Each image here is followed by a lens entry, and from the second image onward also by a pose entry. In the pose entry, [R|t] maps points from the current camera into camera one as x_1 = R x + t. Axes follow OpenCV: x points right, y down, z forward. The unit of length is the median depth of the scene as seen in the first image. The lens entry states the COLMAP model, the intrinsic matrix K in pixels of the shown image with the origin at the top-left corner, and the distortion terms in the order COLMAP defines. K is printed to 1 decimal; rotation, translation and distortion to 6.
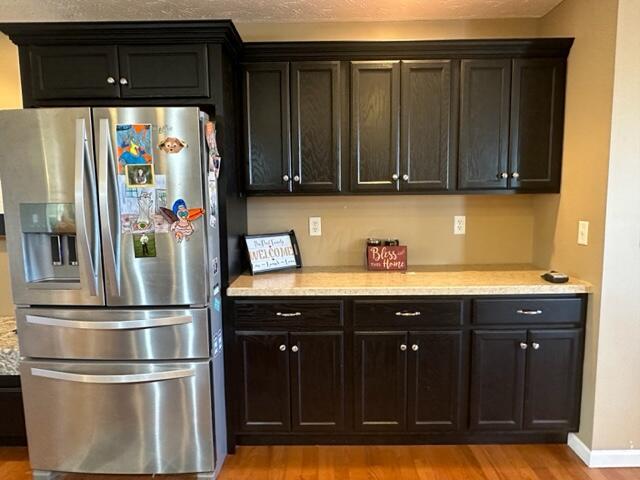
lens RADIAL K [[425.8, 0, 320.0], [0, 425.8, 240.0], [0, 0, 1]] dist [-0.003106, 0.003464]
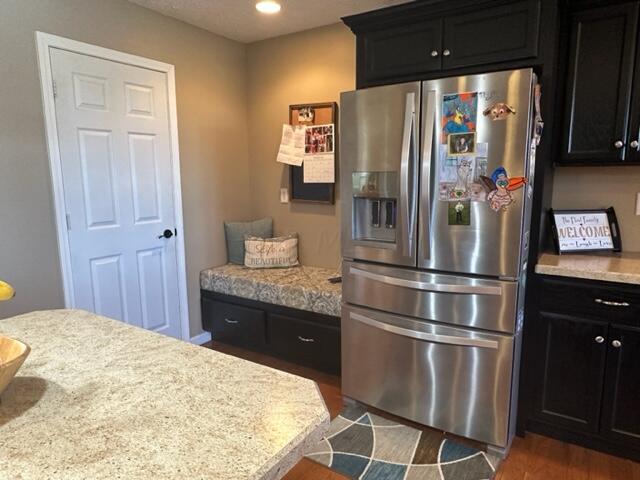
lens RADIAL K [[425.8, 0, 320.0], [0, 425.8, 240.0], [0, 0, 1]] dist [-0.003106, 0.003464]
pose [[0.844493, 0.085882, -0.528636, -0.132945], [-0.058428, 0.995941, 0.068461, 0.023763], [0.532370, -0.026927, 0.846083, -0.042995]]
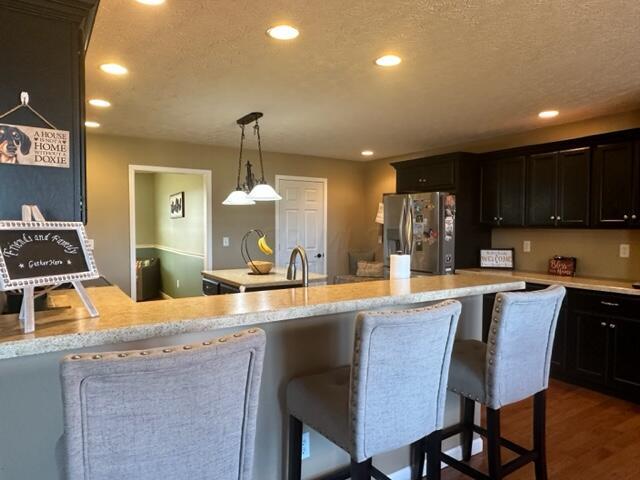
lens RADIAL K [[425.8, 0, 320.0], [0, 425.8, 240.0], [0, 0, 1]] dist [-0.003106, 0.003464]
pose [[0.552814, 0.043149, -0.832187, 1.235310], [-0.097245, 0.995176, -0.013000, 0.059991], [0.827611, 0.088113, 0.554343, -0.812434]]
